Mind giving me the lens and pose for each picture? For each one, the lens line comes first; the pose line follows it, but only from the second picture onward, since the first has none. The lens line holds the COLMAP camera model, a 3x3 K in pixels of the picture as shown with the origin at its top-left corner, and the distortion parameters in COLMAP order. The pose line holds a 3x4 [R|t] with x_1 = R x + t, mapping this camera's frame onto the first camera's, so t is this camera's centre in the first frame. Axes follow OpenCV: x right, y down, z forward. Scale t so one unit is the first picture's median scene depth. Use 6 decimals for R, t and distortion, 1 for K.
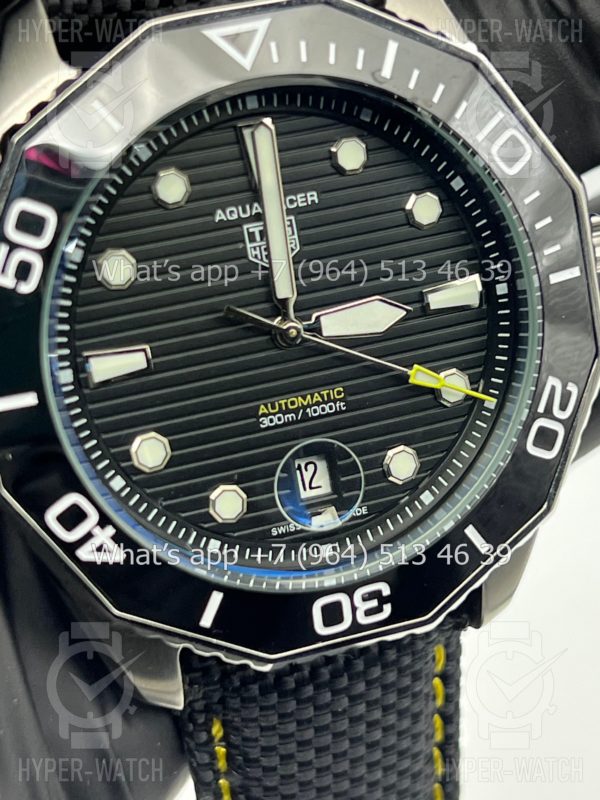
lens RADIAL K [[1919.0, 0, 296.5], [0, 1919.0, 388.8], [0, 0, 1]] dist [0.231340, 0.000000]
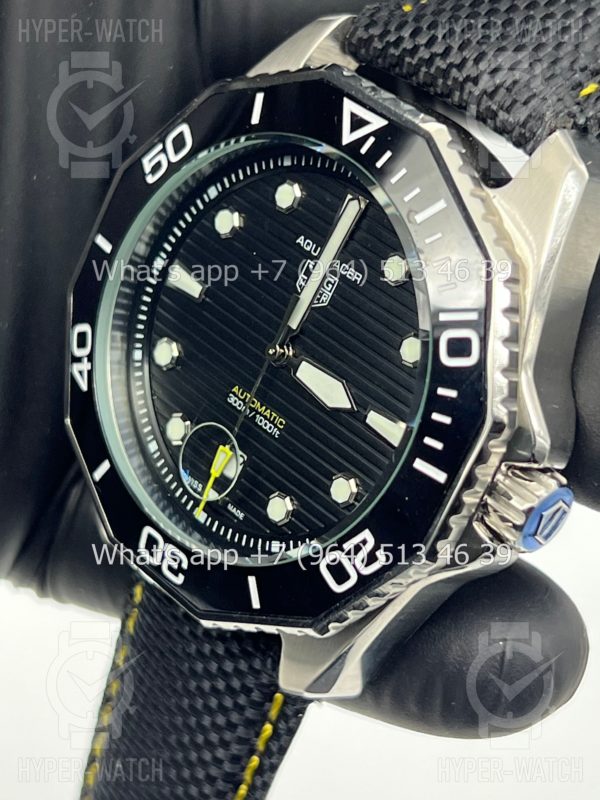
lens RADIAL K [[1919.0, 0, 297.9], [0, 1919.0, 404.2], [0, 0, 1]] dist [0.231340, 0.000000]
pose [[0.408106, 0.606091, -0.682717, 0.828576], [-0.614591, 0.735384, 0.285463, -0.351095], [0.675076, 0.303092, 0.672613, 0.220366]]
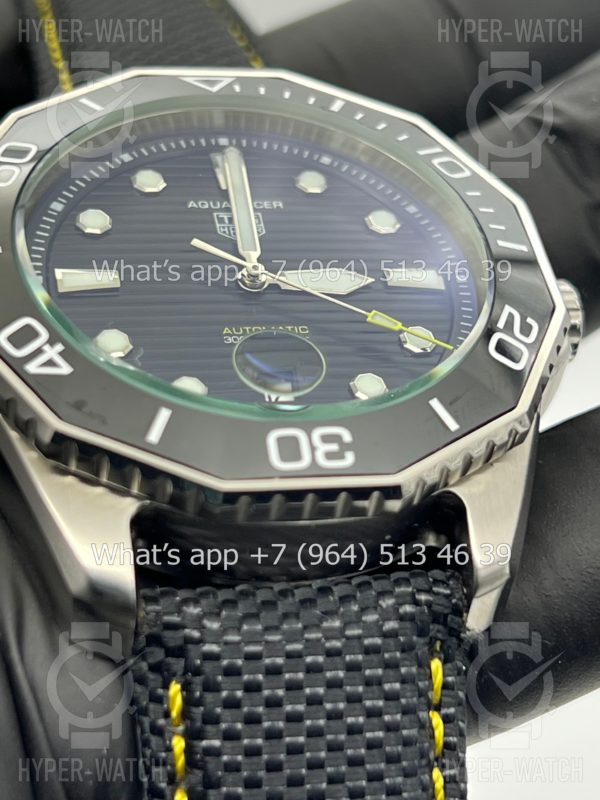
lens RADIAL K [[1919.0, 0, 325.4], [0, 1919.0, 368.3], [0, 0, 1]] dist [0.231340, 0.000000]
pose [[0.994740, -0.078311, -0.066035, 0.101613], [-0.001901, 0.630423, -0.776249, 0.823518], [0.102419, 0.772291, 0.626958, 0.377727]]
